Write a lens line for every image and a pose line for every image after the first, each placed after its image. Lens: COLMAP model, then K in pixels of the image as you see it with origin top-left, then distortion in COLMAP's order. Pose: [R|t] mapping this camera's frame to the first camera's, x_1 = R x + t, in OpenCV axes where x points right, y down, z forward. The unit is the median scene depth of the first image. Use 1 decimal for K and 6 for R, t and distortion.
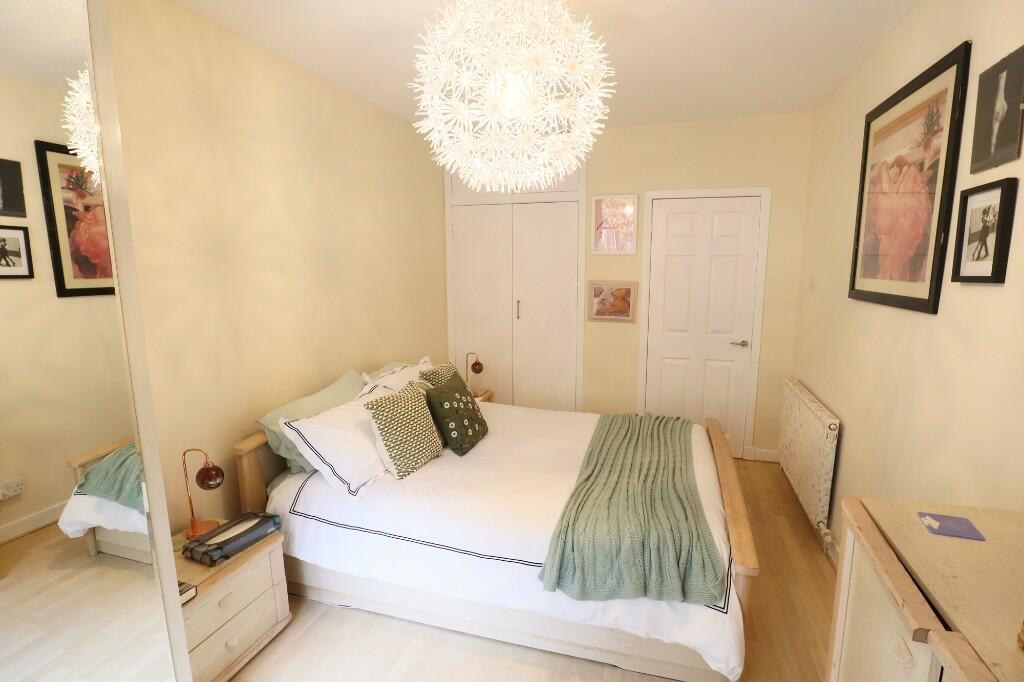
lens RADIAL K [[515.9, 0, 519.0], [0, 515.9, 354.4], [0, 0, 1]] dist [-0.048249, 0.016481]
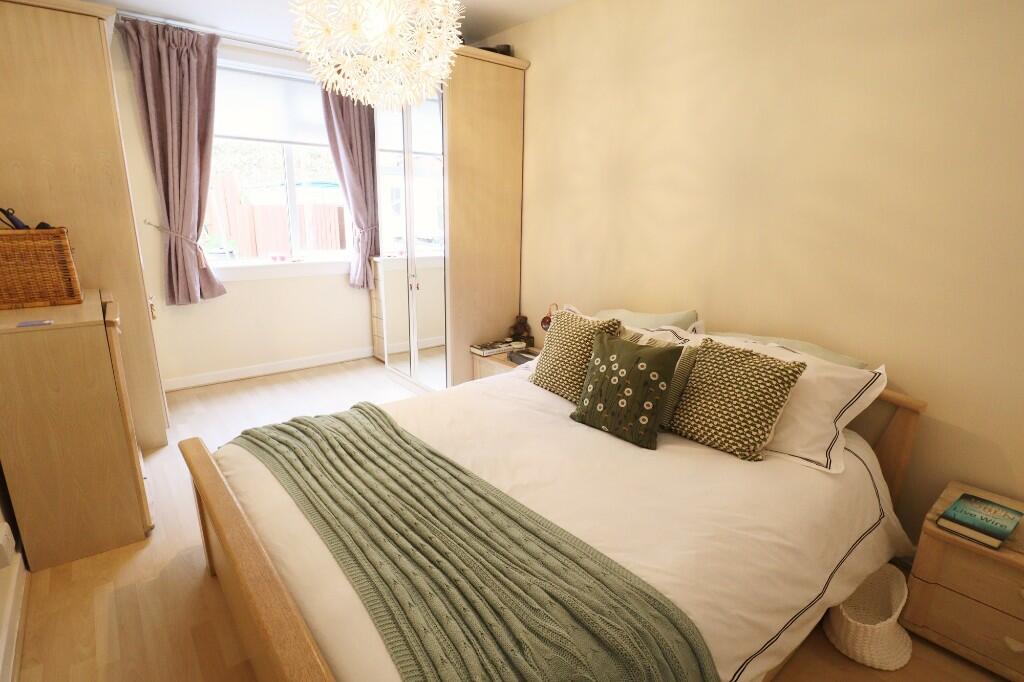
lens RADIAL K [[515.9, 0, 519.0], [0, 515.9, 354.4], [0, 0, 1]] dist [-0.048249, 0.016481]
pose [[-0.556555, 0.209439, -0.803979, 0.591908], [-0.166574, 0.919924, 0.354955, -0.175631], [0.813941, 0.331474, -0.477101, 1.355181]]
